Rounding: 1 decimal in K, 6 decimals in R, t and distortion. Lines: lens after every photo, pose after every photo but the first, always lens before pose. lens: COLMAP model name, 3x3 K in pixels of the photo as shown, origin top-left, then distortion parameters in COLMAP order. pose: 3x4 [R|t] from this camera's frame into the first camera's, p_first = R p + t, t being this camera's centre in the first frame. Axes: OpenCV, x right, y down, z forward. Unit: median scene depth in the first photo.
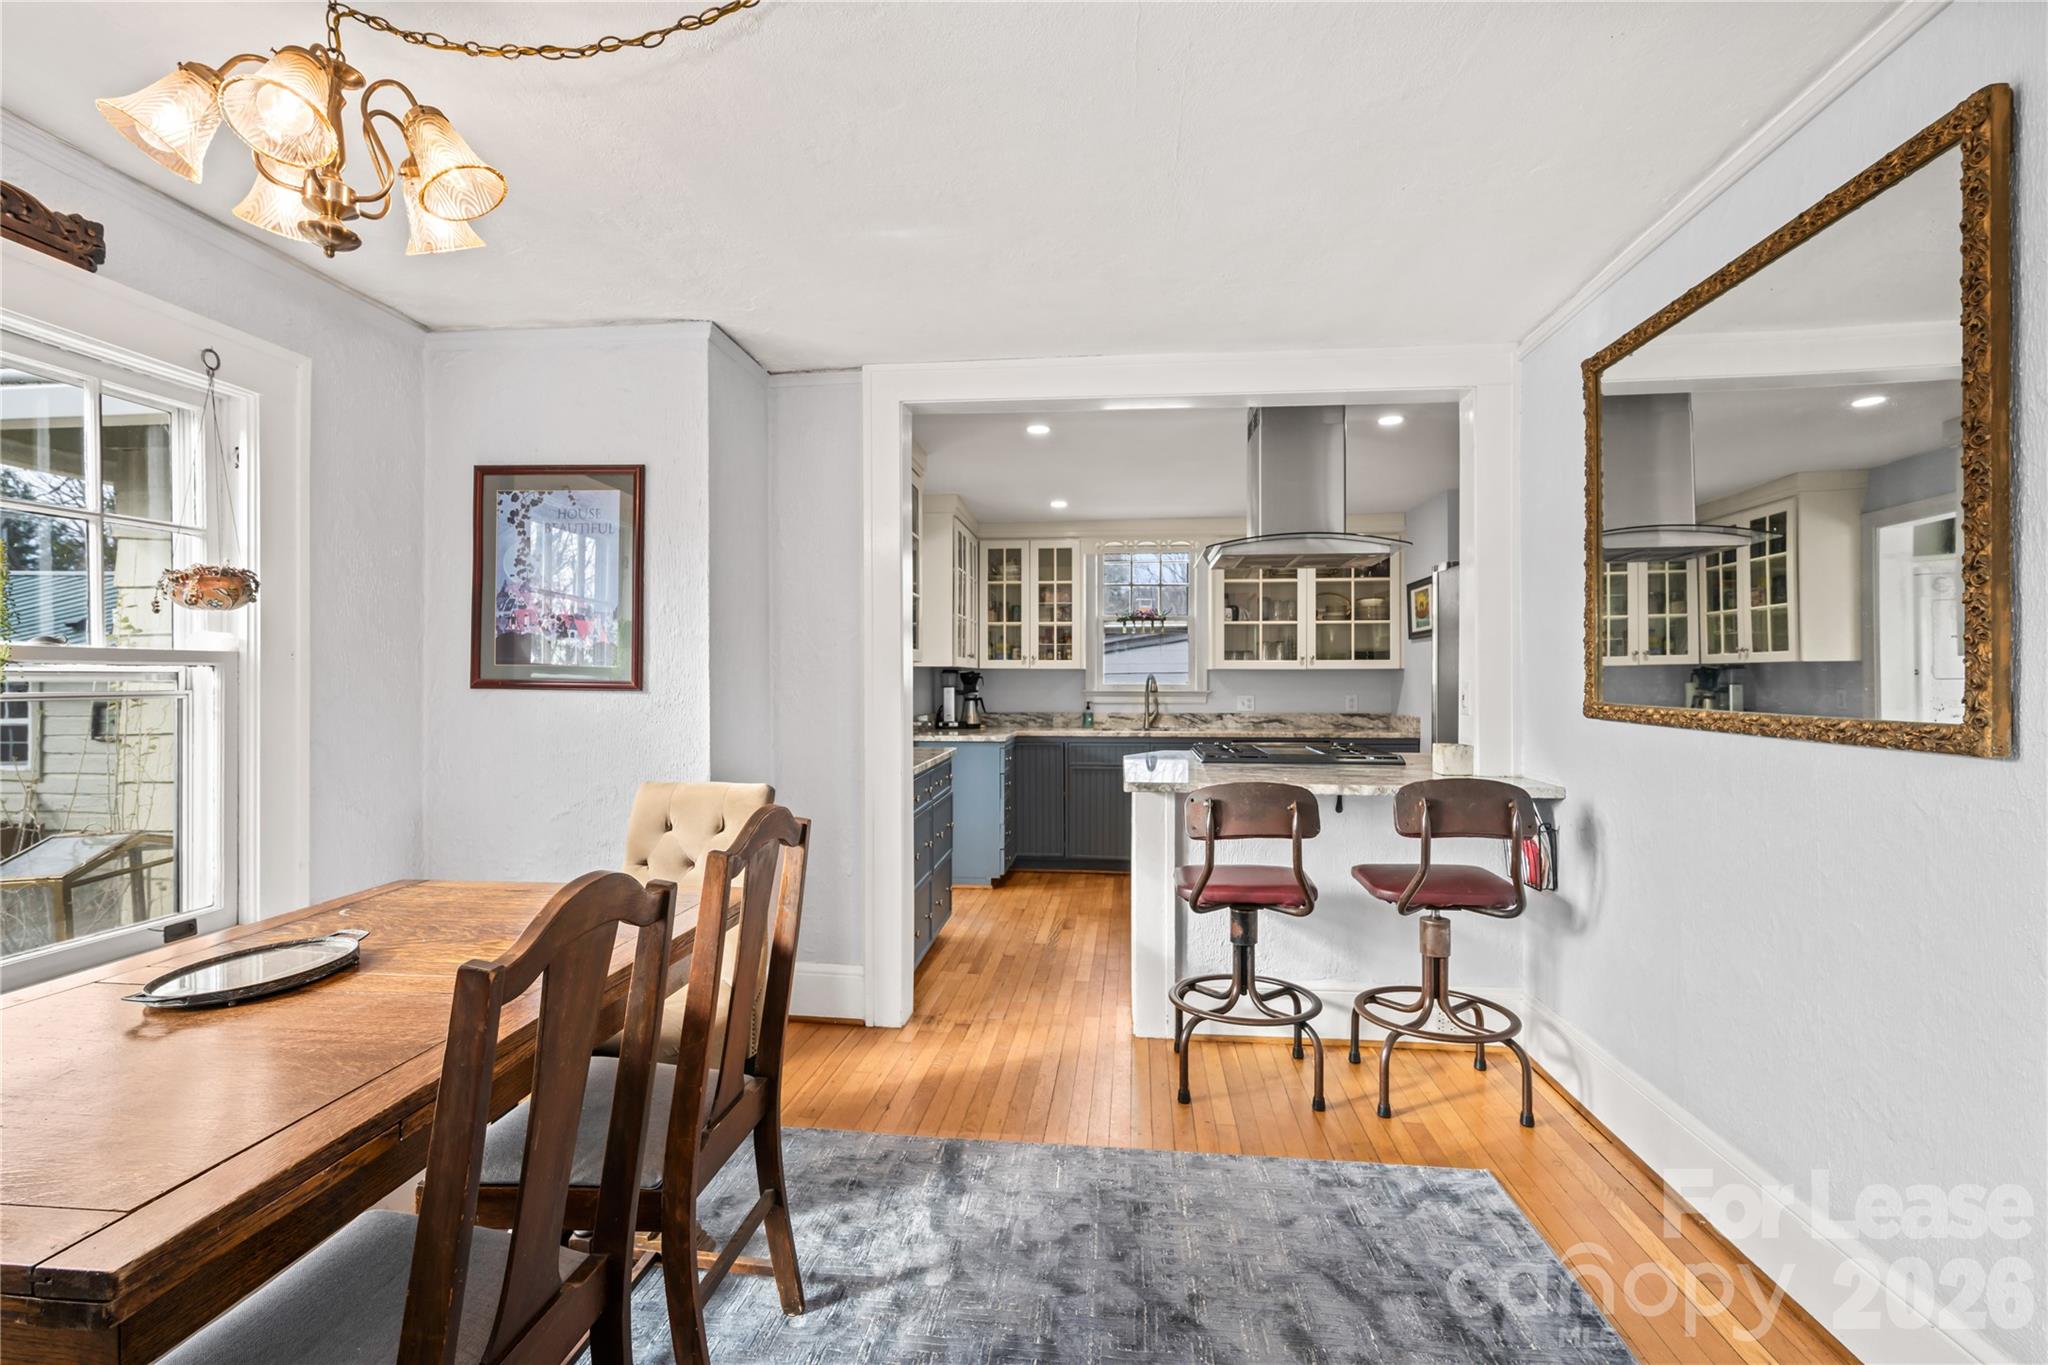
lens RADIAL K [[940.3, 0, 1019.2], [0, 940.3, 677.1], [0, 0, 1]] dist [-0.000417, -0.000946]
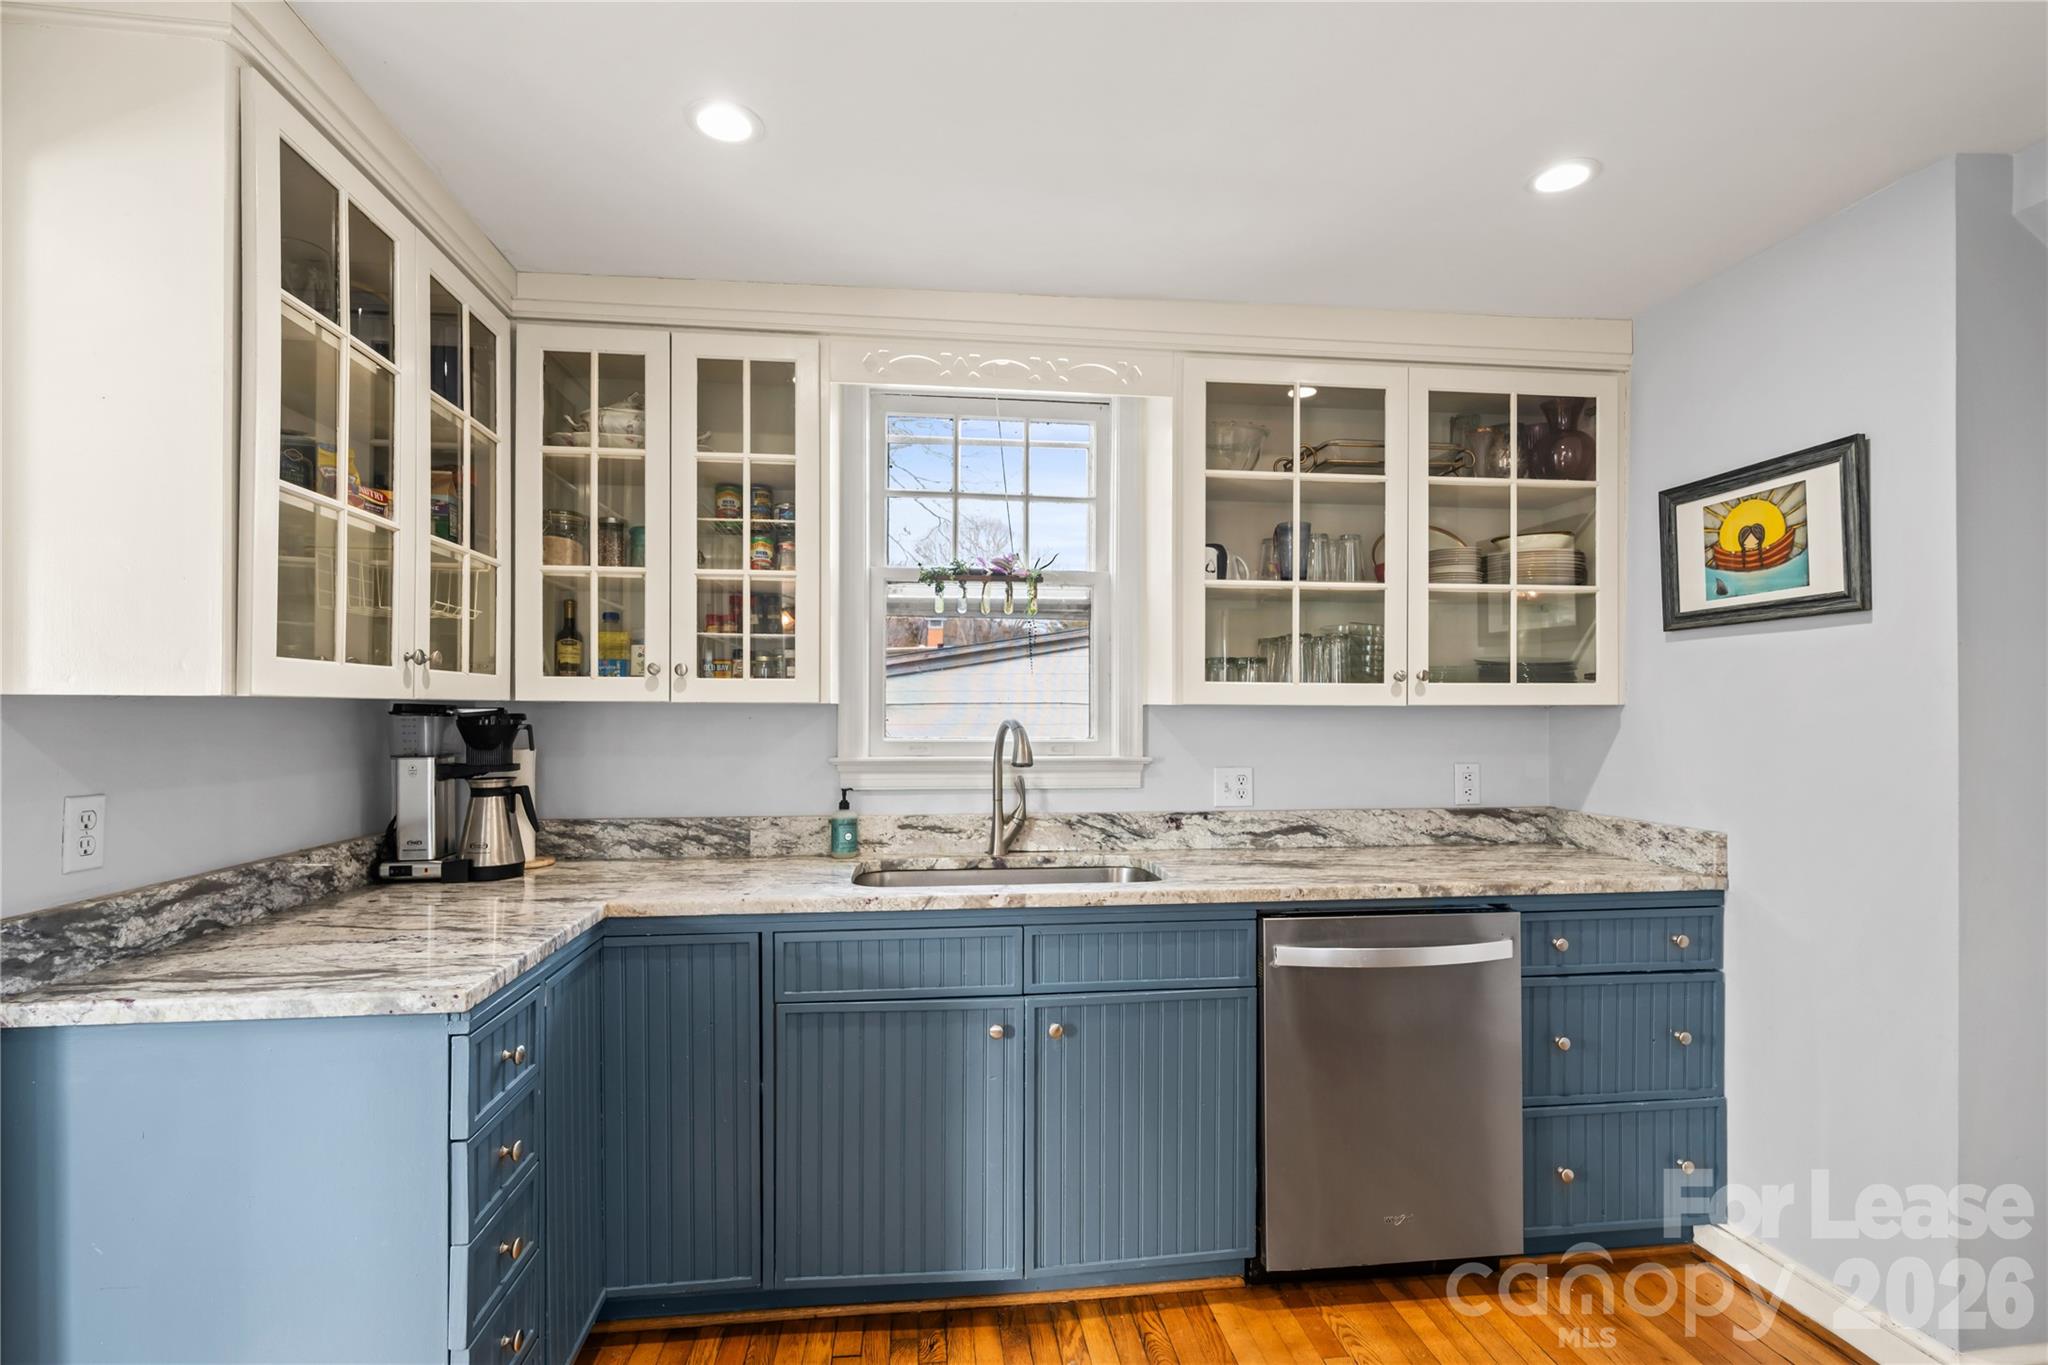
lens RADIAL K [[838.8, 0, 1029.0], [0, 838.8, 708.3], [0, 0, 1]] dist [-0.009887, -0.000205]
pose [[0.969949, 0.000361, 0.243308, 0.130565], [-0.001403, 0.999991, 0.004107, -0.016739], [-0.243304, -0.004325, 0.969940, 1.351329]]
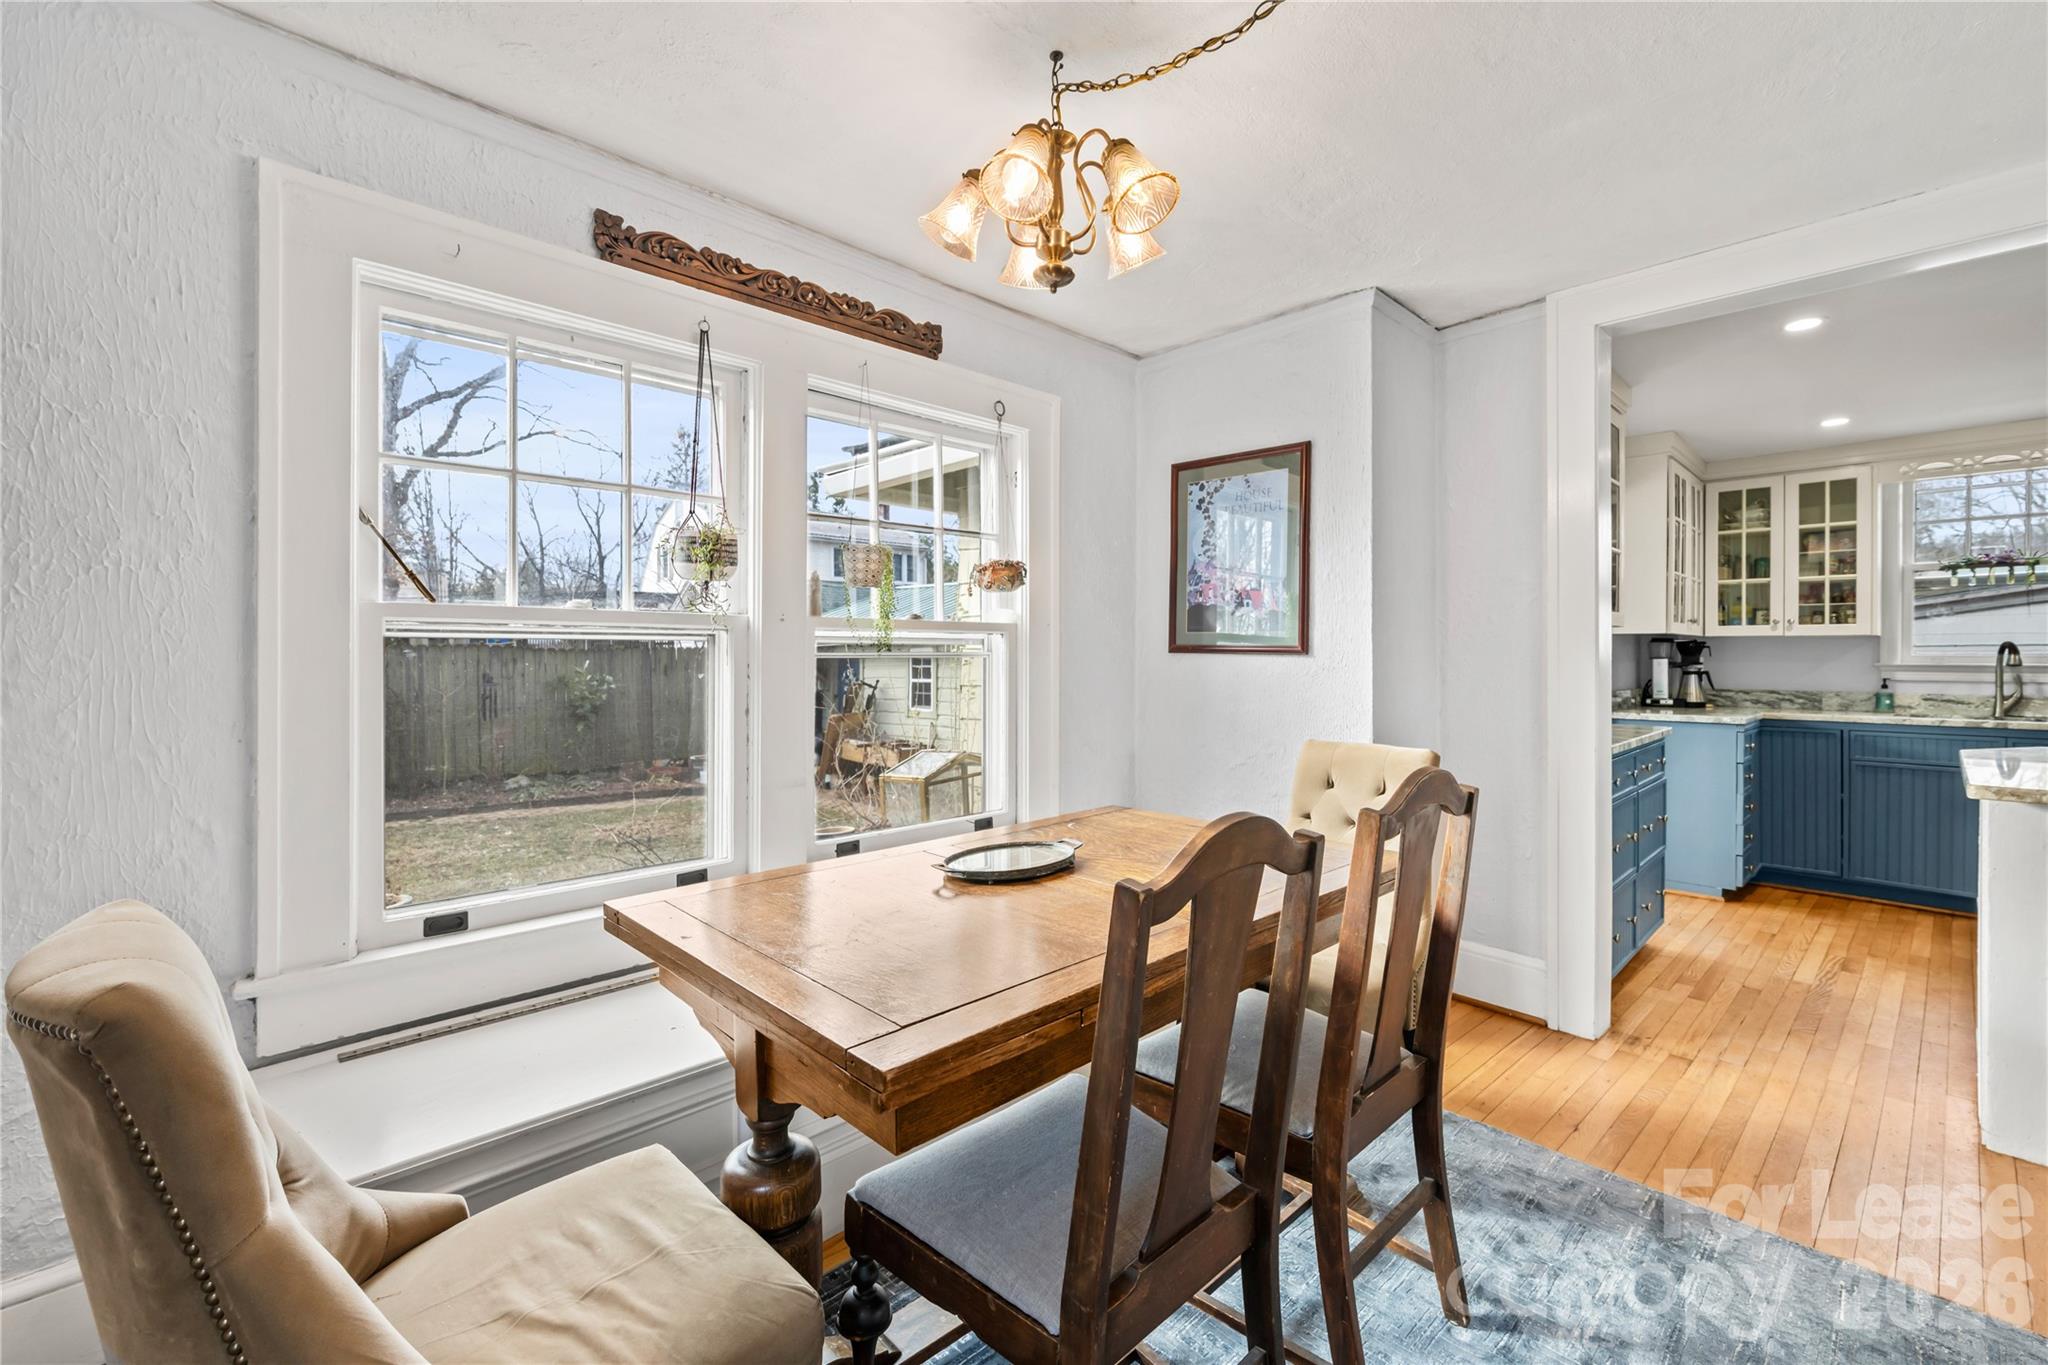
lens RADIAL K [[867.7, 0, 1040.0], [0, 867.7, 658.6], [0, 0, 1]] dist [-0.001492, 0.000541]
pose [[0.768995, 0.003870, -0.639243, -0.007970], [-0.000409, 0.999984, 0.005561, 0.013503], [0.639255, -0.004015, 0.768985, 0.053366]]
